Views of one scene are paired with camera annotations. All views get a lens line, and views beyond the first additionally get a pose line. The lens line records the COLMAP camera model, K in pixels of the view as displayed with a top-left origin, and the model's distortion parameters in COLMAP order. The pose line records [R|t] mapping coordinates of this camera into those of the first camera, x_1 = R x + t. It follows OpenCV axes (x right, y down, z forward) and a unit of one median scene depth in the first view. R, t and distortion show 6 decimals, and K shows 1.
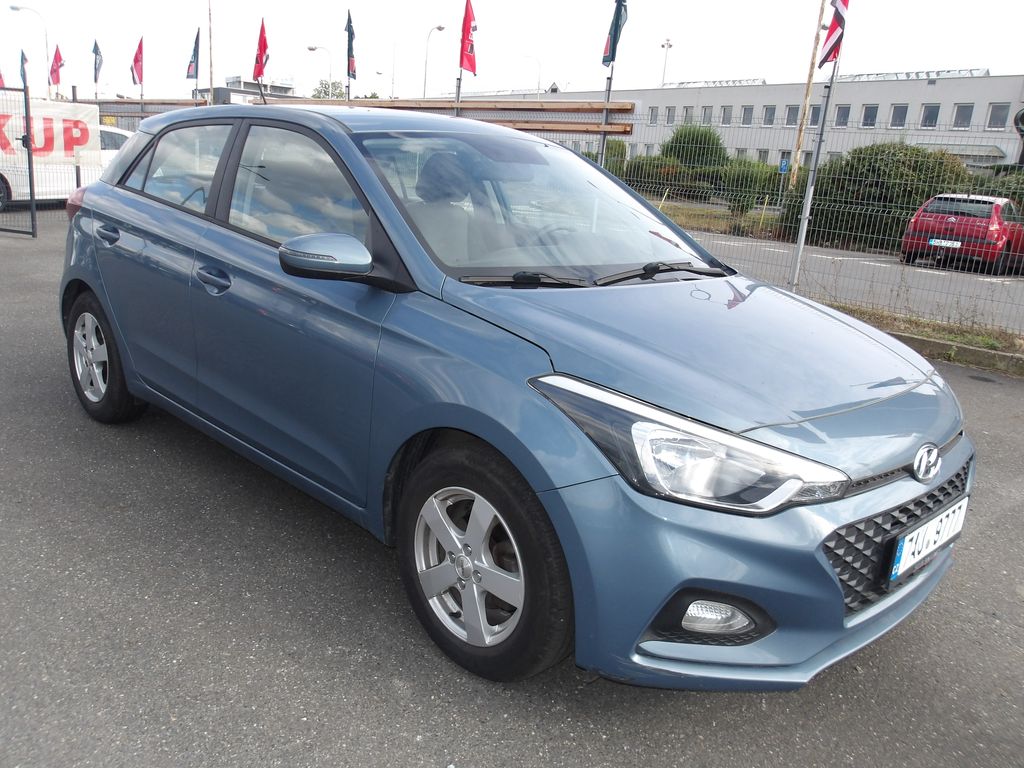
lens RADIAL K [[908.7, 0, 511.4], [0, 908.7, 379.2], [0, 0, 1]] dist [0.006233, -0.012164]
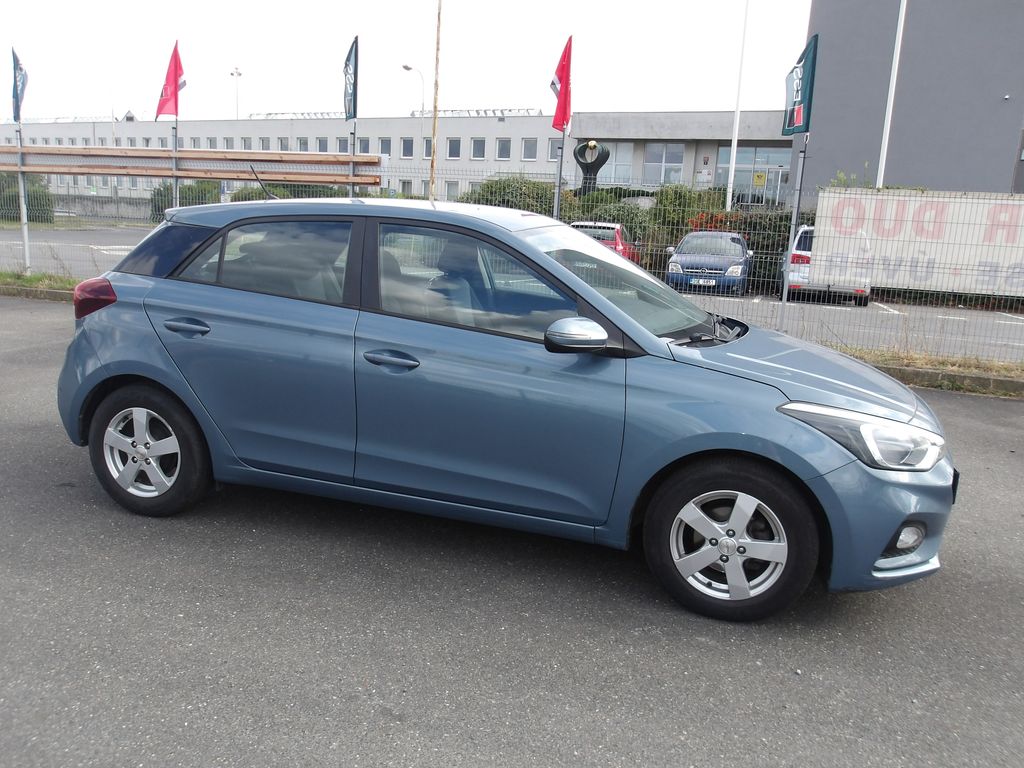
lens RADIAL K [[908.7, 0, 517.4], [0, 908.7, 389.0], [0, 0, 1]] dist [0.006233, -0.012164]
pose [[0.881843, -0.121640, 0.455583, -0.614798], [0.127327, 0.991692, 0.018323, -0.066587], [-0.454027, 0.041850, 0.890005, -0.076617]]
